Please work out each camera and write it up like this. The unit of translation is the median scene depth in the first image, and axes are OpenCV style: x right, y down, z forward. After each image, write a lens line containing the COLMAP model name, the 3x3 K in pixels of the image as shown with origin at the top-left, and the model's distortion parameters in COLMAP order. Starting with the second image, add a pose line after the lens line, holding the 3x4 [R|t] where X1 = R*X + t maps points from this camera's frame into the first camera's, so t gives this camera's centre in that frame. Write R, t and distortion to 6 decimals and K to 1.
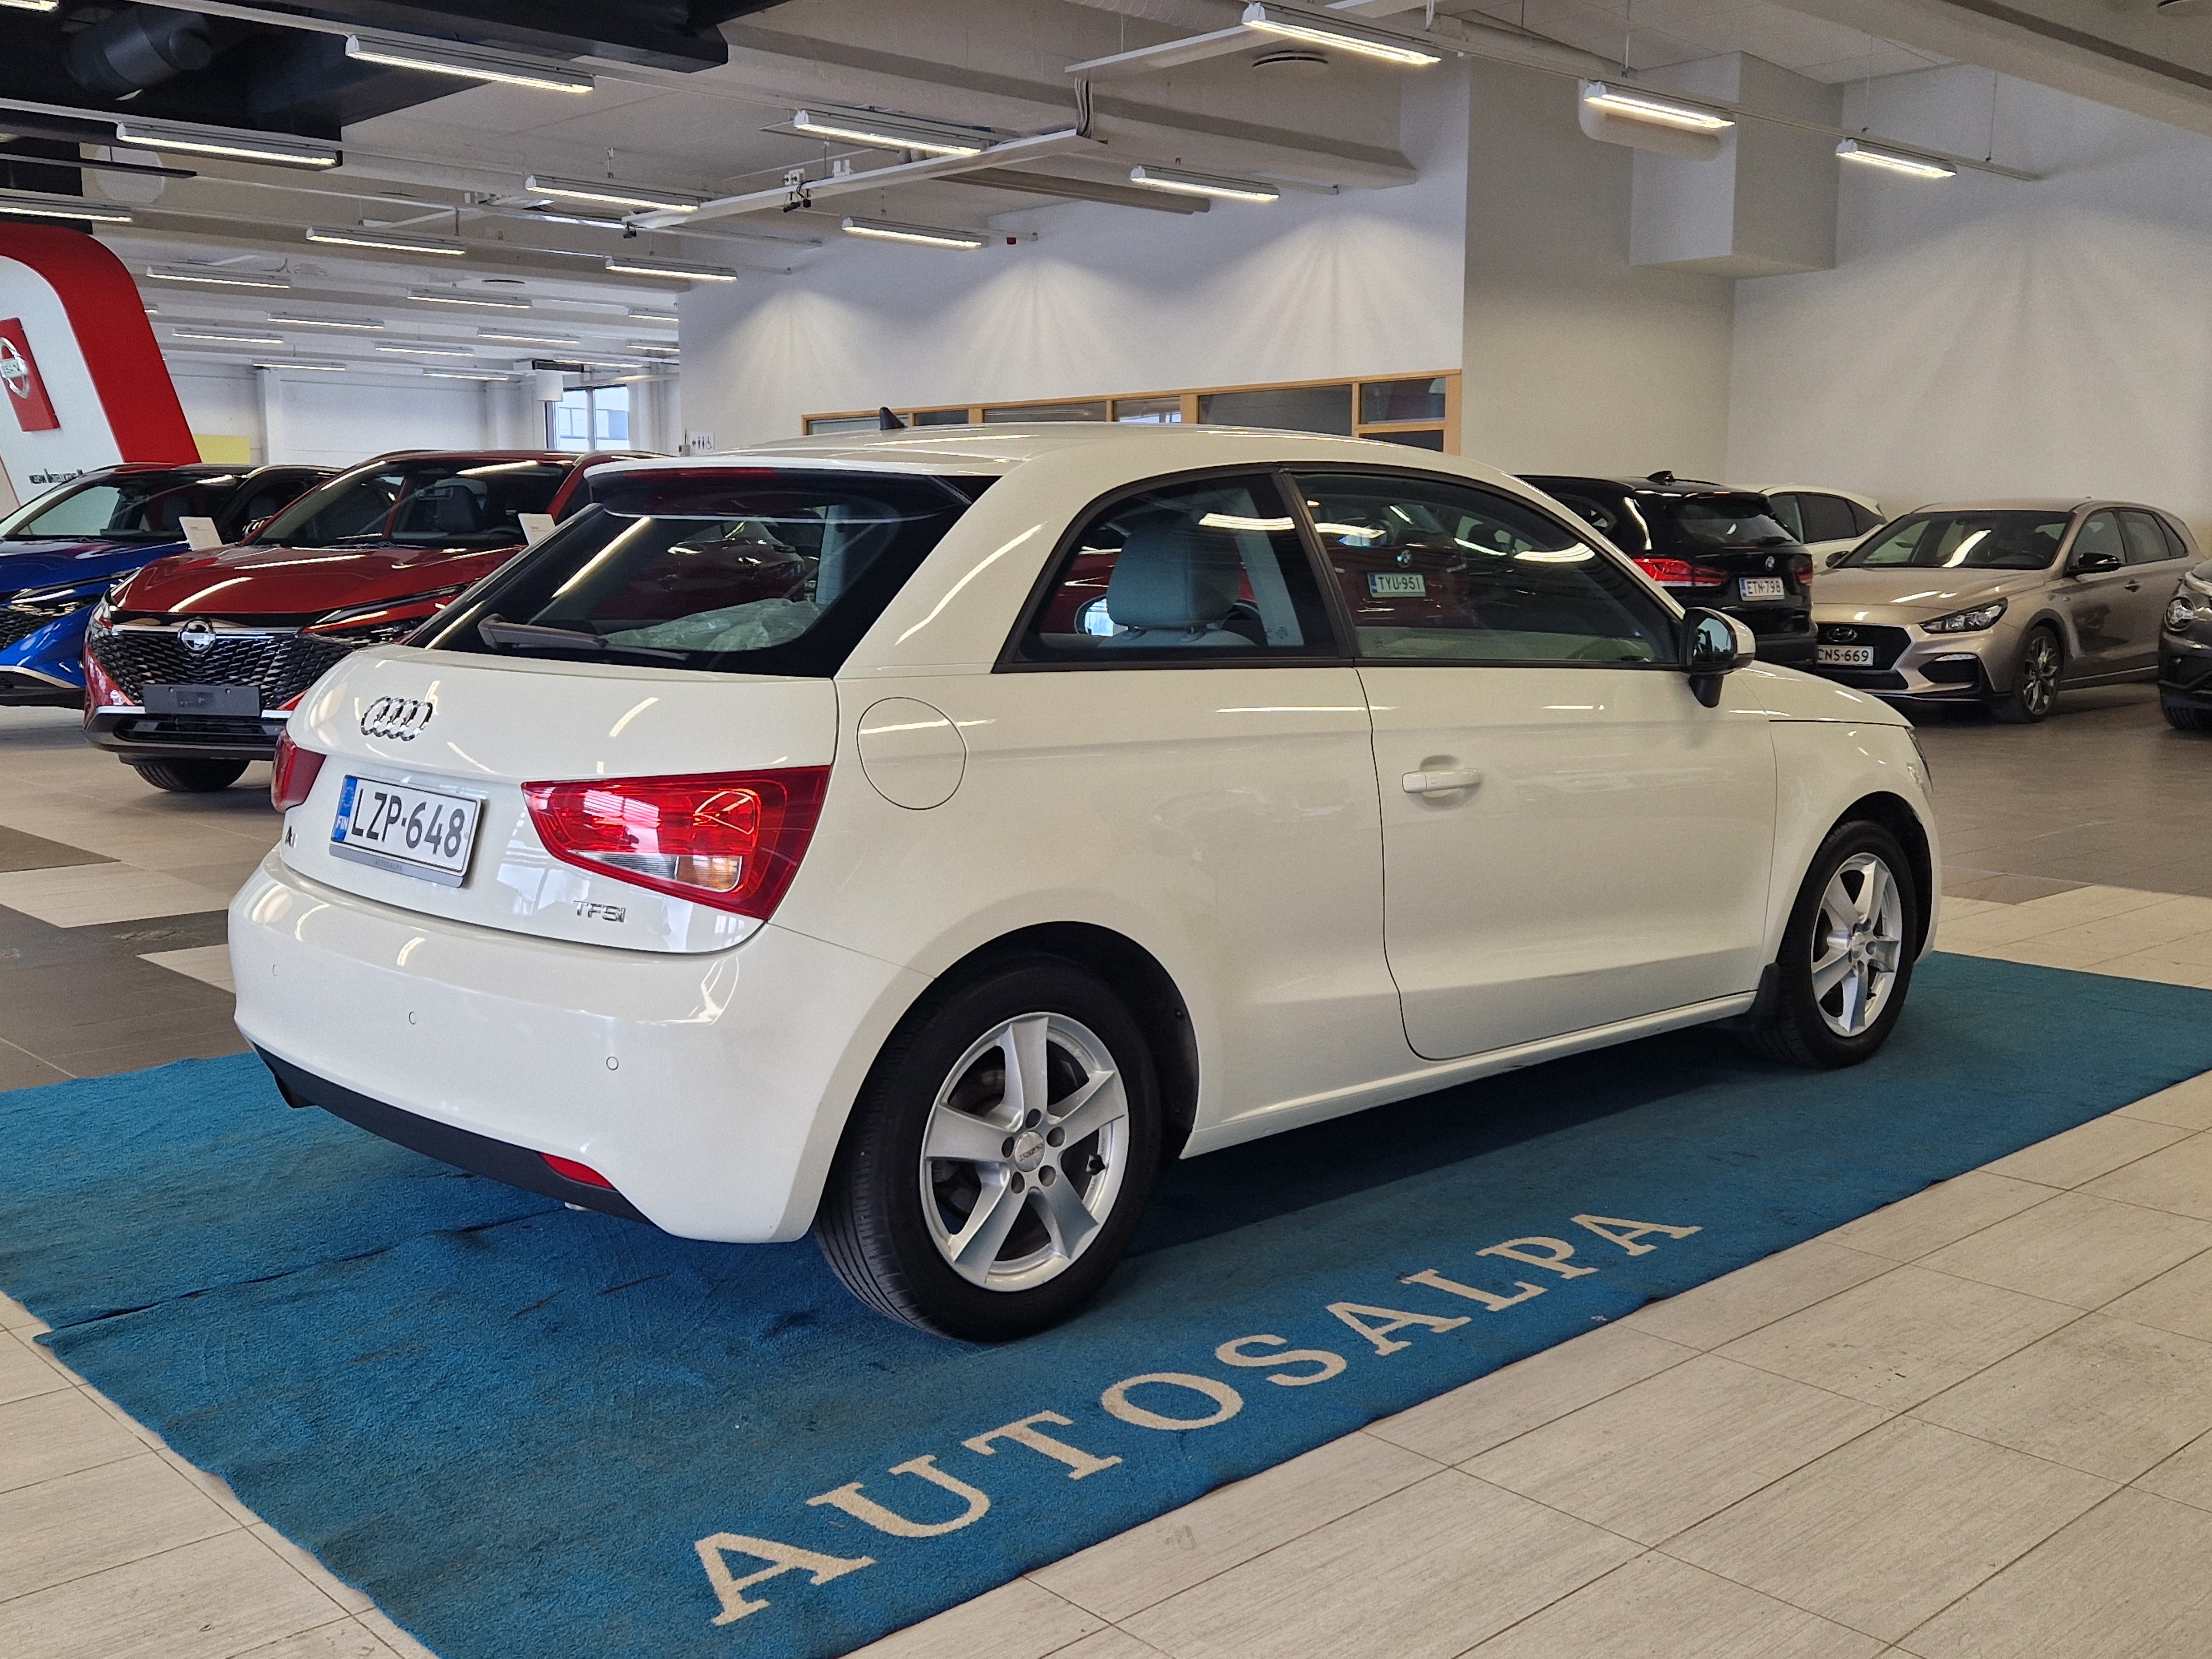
lens RADIAL K [[2167.2, 0, 1106.0], [0, 2167.2, 829.5], [0, 0, 1]] dist [0.124764, -0.196487]
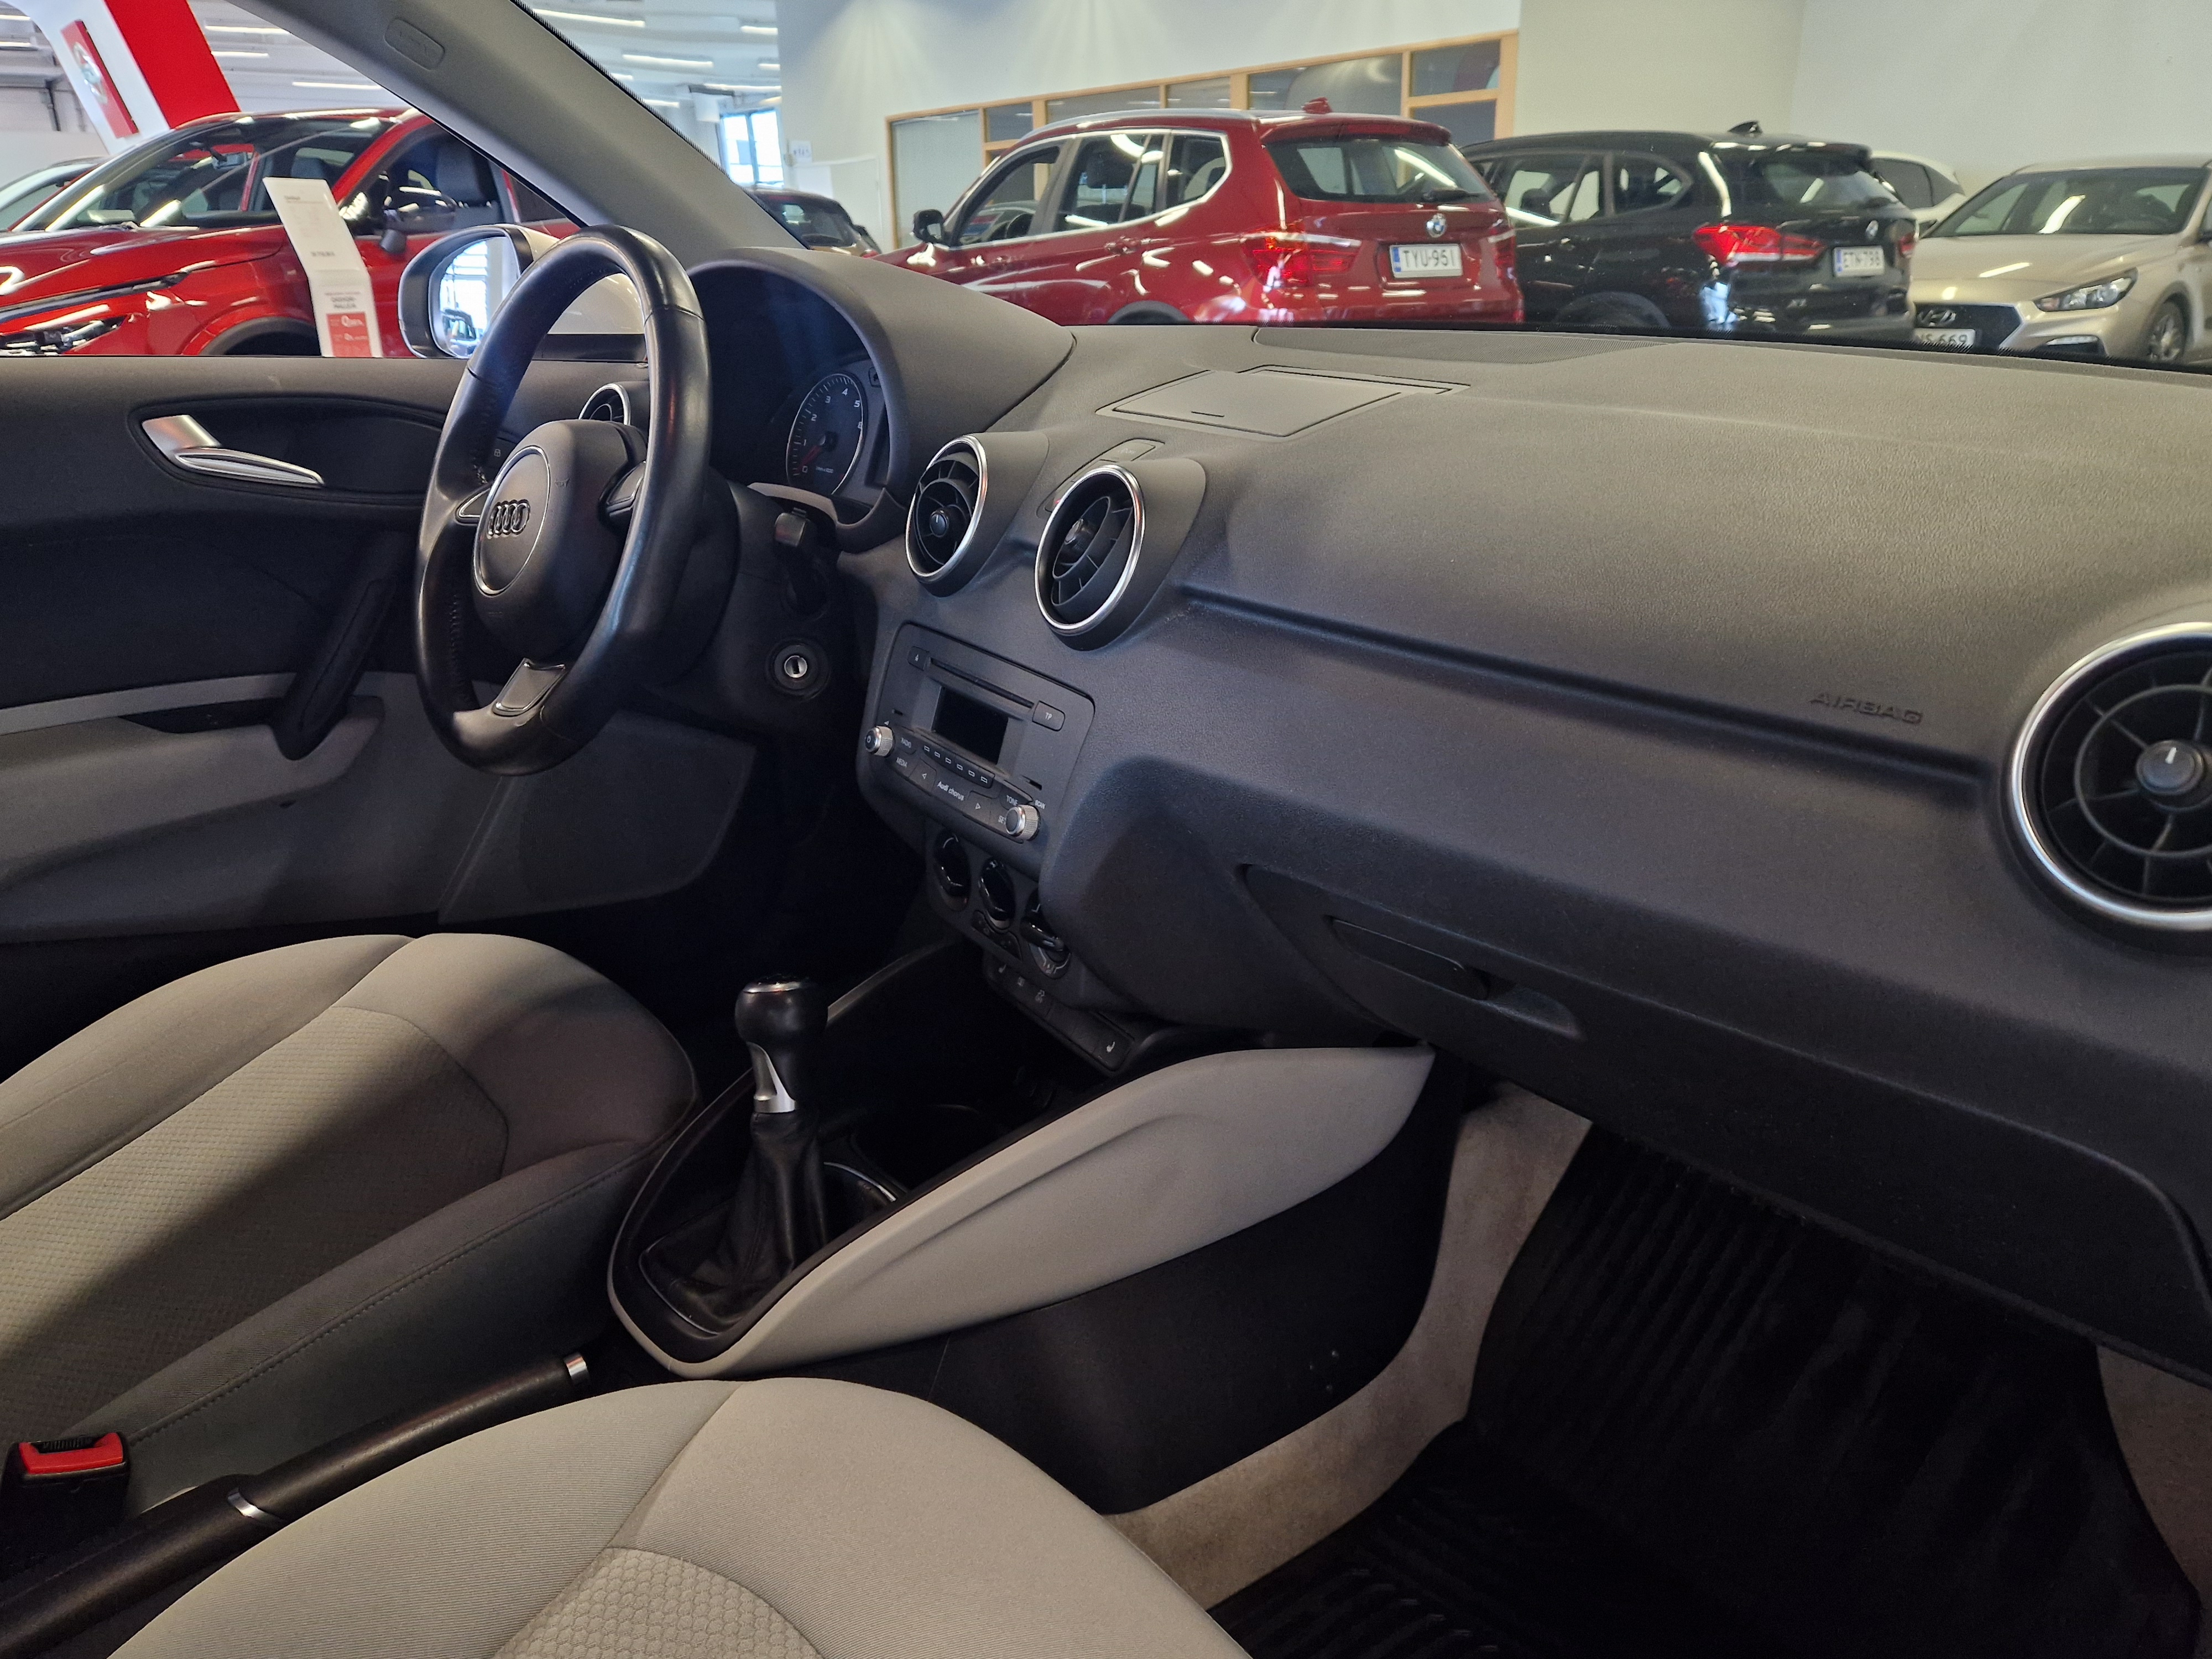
lens RADIAL K [[1542.6, 0, 1106.0], [0, 1542.6, 829.5], [0, 0, 1]] dist [0.008638, -0.002476]
pose [[0.996492, 0.008248, -0.083276, 0.053469], [0.010583, 0.974721, 0.223176, -0.029431], [0.083012, -0.223274, 0.971215, 0.318168]]
